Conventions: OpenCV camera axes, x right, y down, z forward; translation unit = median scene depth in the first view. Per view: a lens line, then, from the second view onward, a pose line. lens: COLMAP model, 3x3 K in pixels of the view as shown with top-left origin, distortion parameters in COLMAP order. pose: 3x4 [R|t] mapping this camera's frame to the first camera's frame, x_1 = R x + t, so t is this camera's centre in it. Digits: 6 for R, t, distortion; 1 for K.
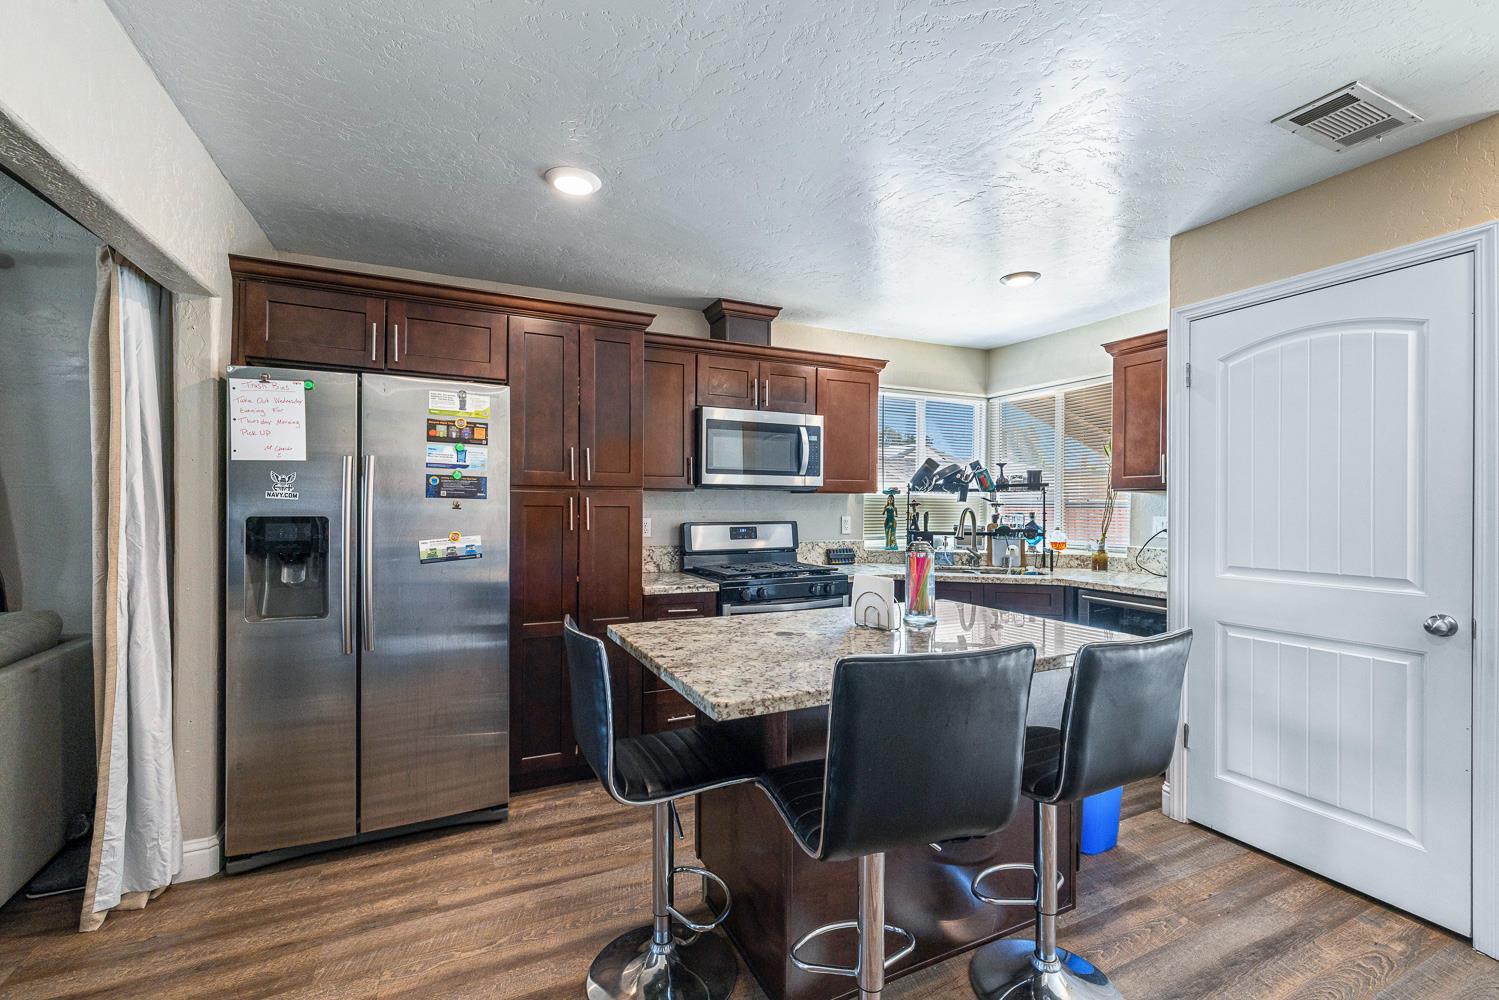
lens RADIAL K [[666.7, 0, 699.5], [0, 666.7, 505.7], [0, 0, 1]] dist [0.001260, 0.000116]
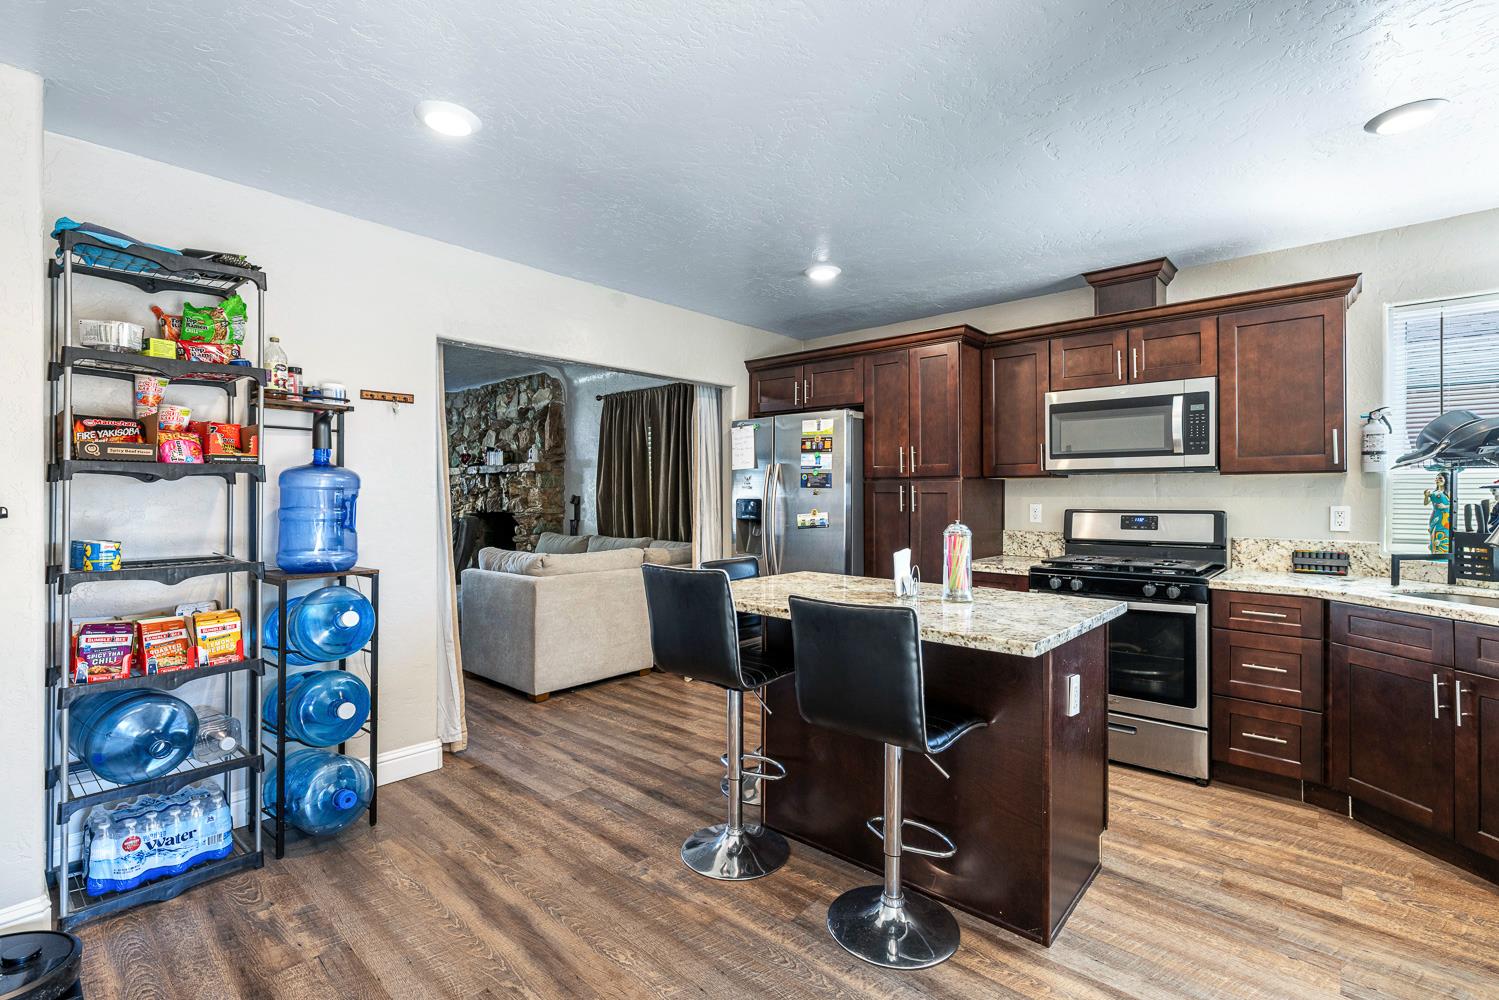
lens RADIAL K [[670.6, 0, 708.5], [0, 670.6, 488.3], [0, 0, 1]] dist [0.038749, 0.000076]
pose [[0.368887, -0.013700, -0.929373, 0.830233], [0.000077, 0.999892, -0.014709, 0.010394], [0.929474, 0.005355, 0.368848, 0.166275]]
